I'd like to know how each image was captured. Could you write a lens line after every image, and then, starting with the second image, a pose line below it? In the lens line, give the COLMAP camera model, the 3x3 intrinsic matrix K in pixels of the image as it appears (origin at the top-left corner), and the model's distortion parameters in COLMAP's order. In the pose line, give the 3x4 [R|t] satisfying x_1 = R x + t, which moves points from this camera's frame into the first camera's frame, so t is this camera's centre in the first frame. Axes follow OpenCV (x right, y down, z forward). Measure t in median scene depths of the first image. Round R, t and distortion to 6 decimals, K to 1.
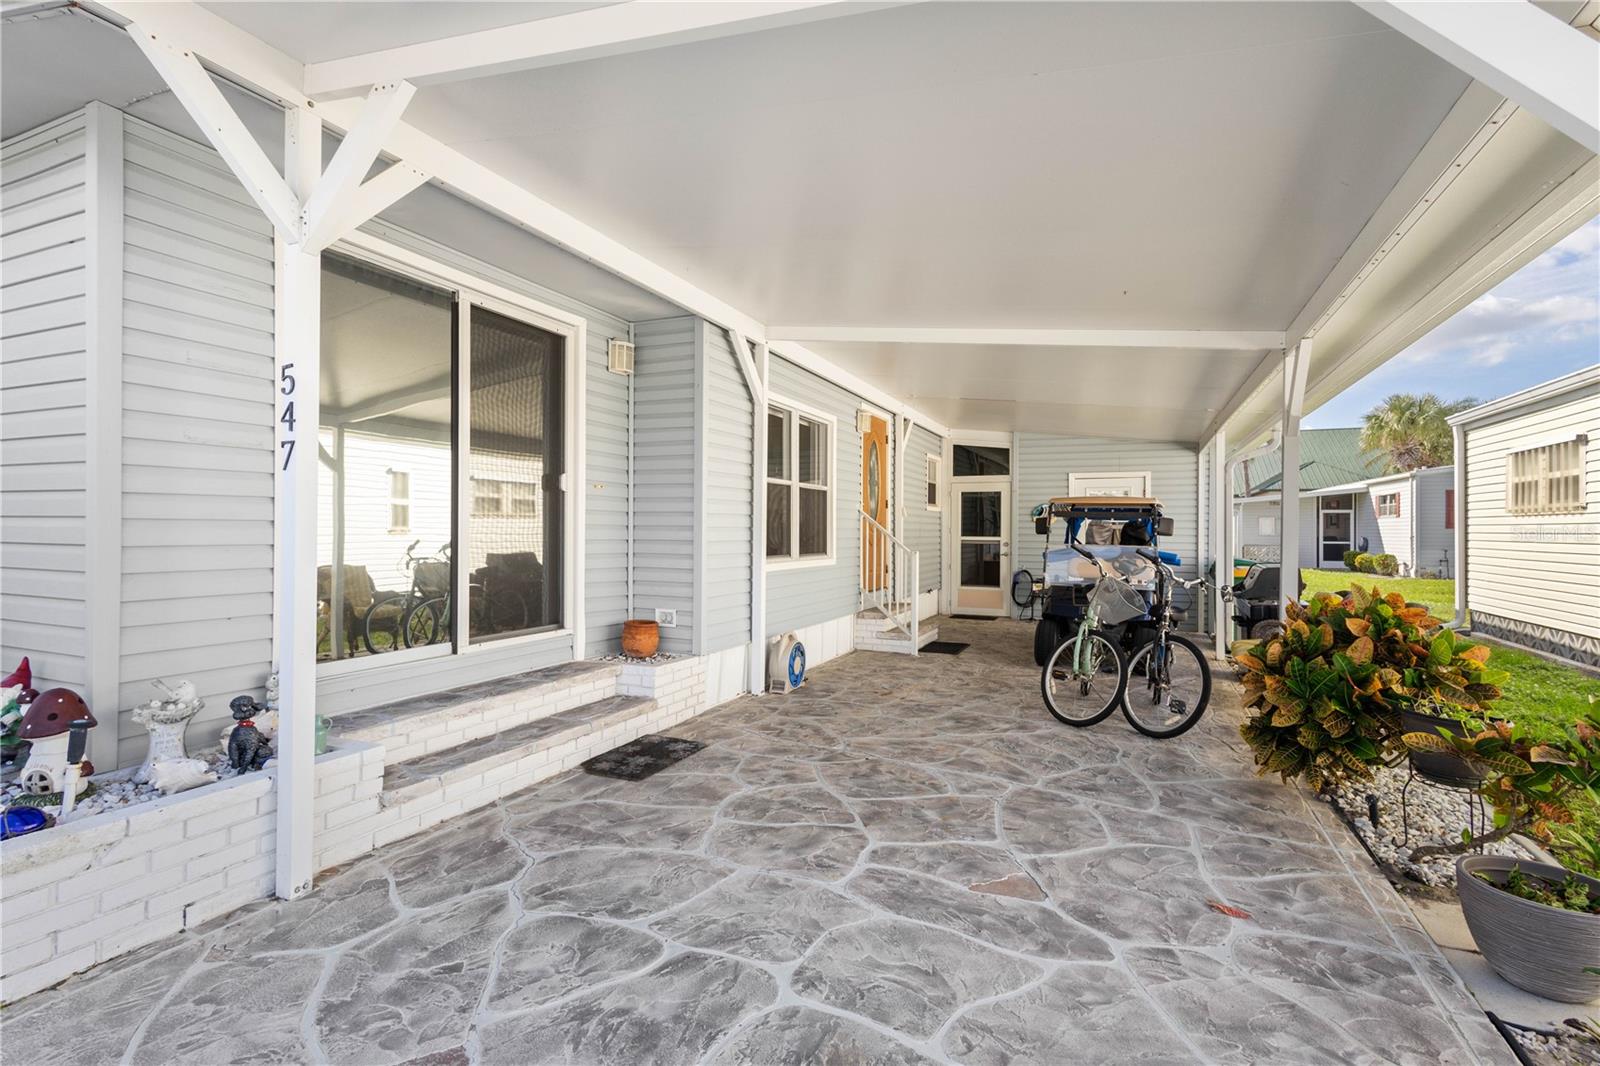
lens RADIAL K [[750.2, 0, 800.0], [0, 750.2, 533.0], [0, 0, 1]] dist [0.014483, 0.000342]
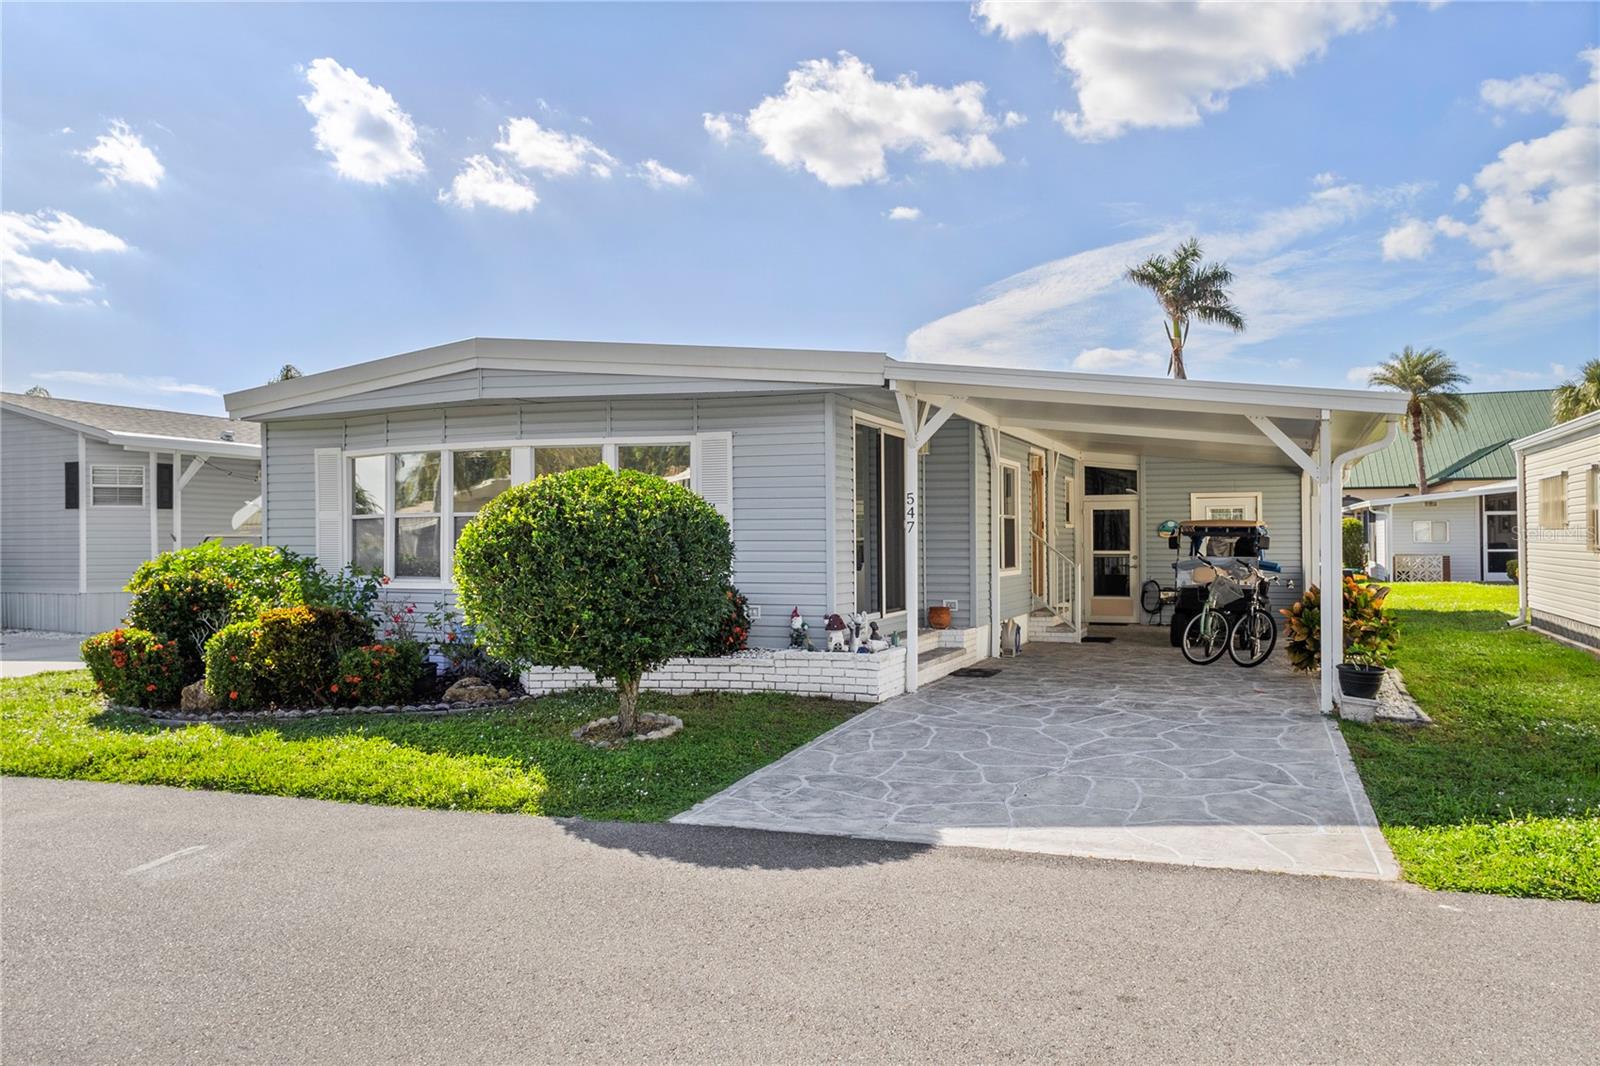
lens RADIAL K [[1183.8, 0, 800.0], [0, 1183.8, 533.0], [0, 0, 1]] dist [0.008474, 0.001910]
pose [[0.999360, -0.012247, 0.033605, -0.353593], [0.012561, 0.999879, -0.009176, -0.014040], [-0.033488, 0.009592, 0.999393, -0.926657]]
